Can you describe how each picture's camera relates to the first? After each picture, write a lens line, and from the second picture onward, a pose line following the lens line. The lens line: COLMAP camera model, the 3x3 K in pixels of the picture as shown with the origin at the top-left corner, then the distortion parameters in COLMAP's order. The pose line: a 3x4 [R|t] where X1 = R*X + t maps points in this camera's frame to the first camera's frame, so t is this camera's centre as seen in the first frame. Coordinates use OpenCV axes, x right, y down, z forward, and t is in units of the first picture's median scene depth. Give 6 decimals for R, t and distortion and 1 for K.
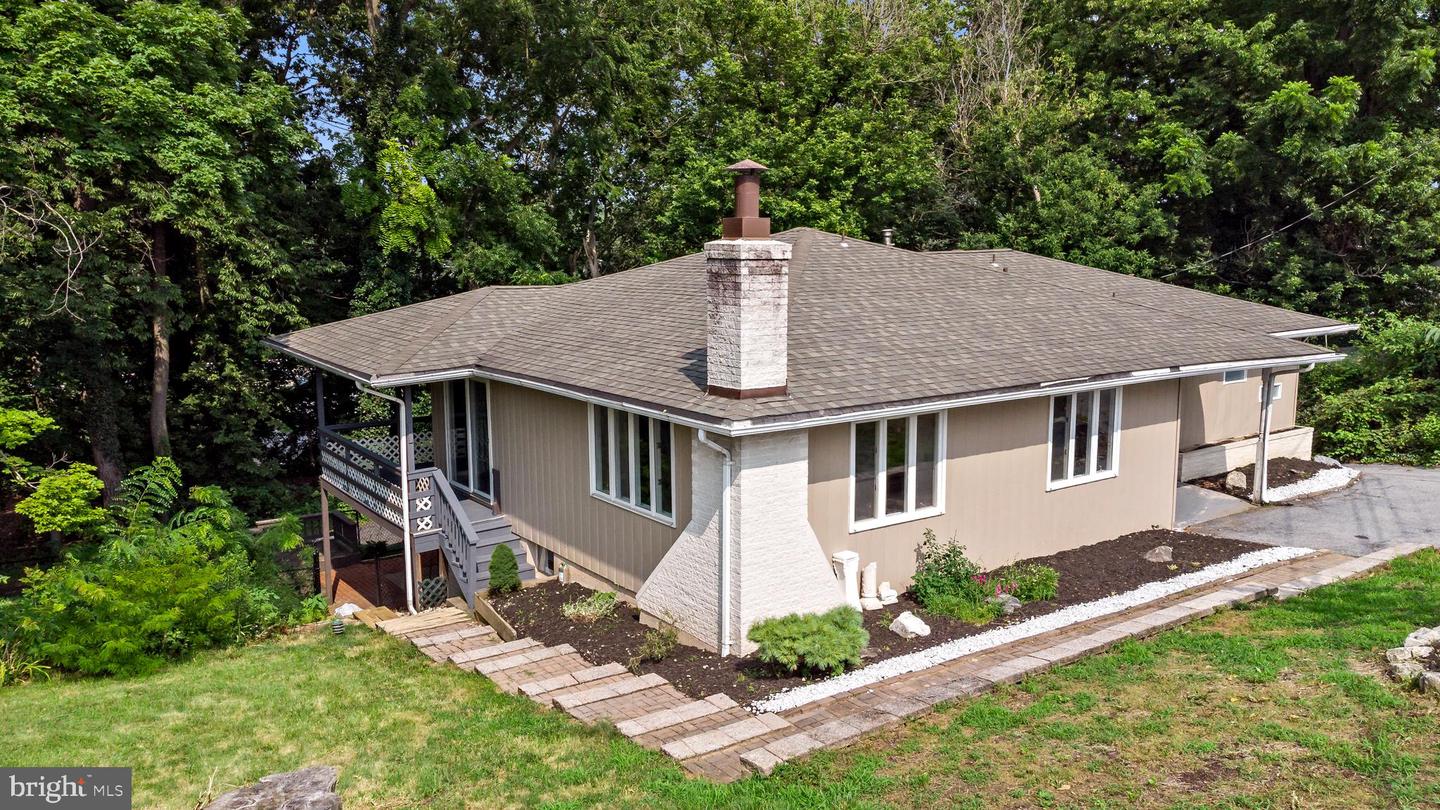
lens RADIAL K [[1090.5, 0, 720.0], [0, 1090.5, 405.0], [0, 0, 1]] dist [-0.000617, 0.125133]
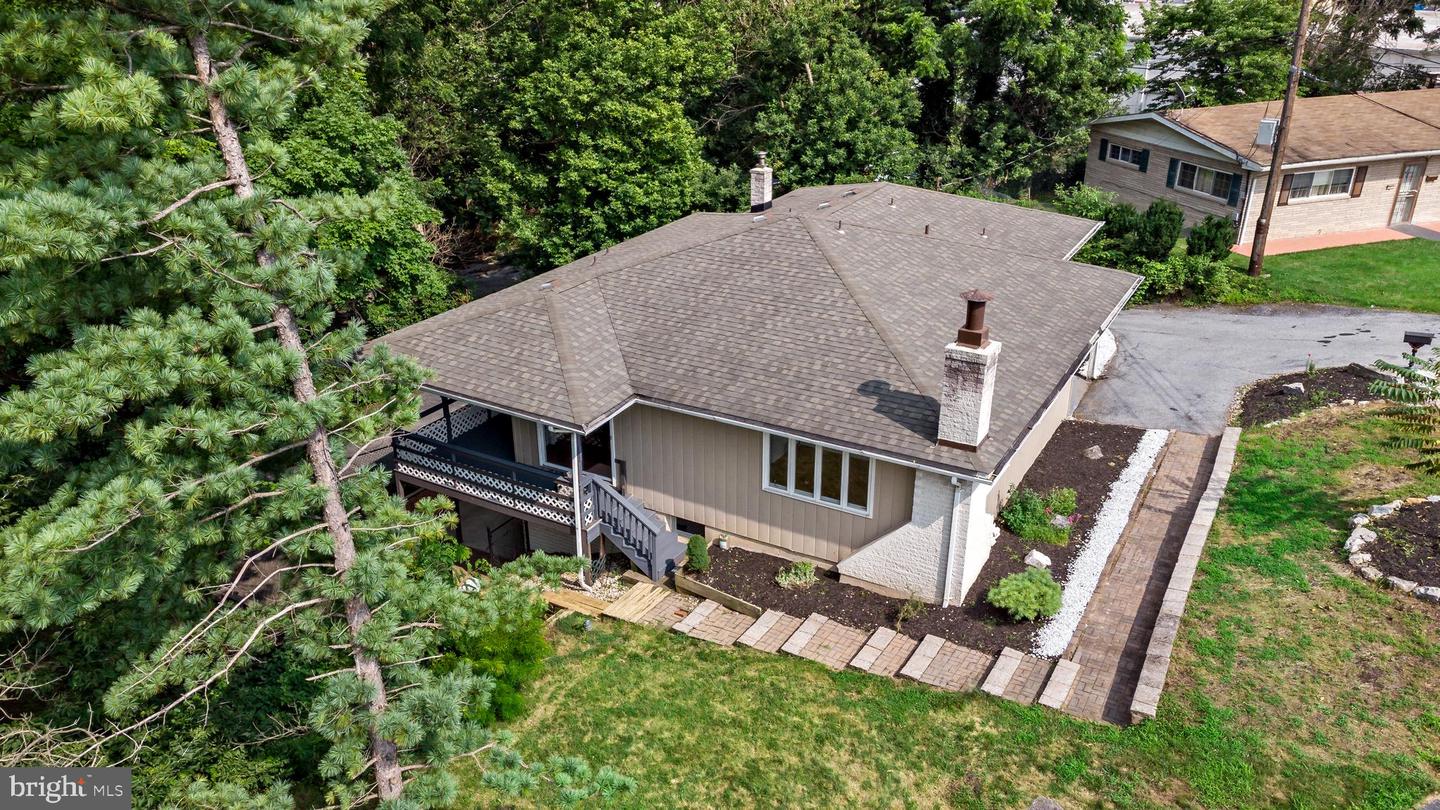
lens RADIAL K [[1070.0, 0, 719.8], [0, 1070.0, 397.5], [0, 0, 1]] dist [0.063861, -0.001353]
pose [[0.907113, -0.161511, 0.388664, -0.711708], [0.057901, 0.962549, 0.264853, -0.404054], [-0.416885, -0.217747, 0.882493, -0.105747]]
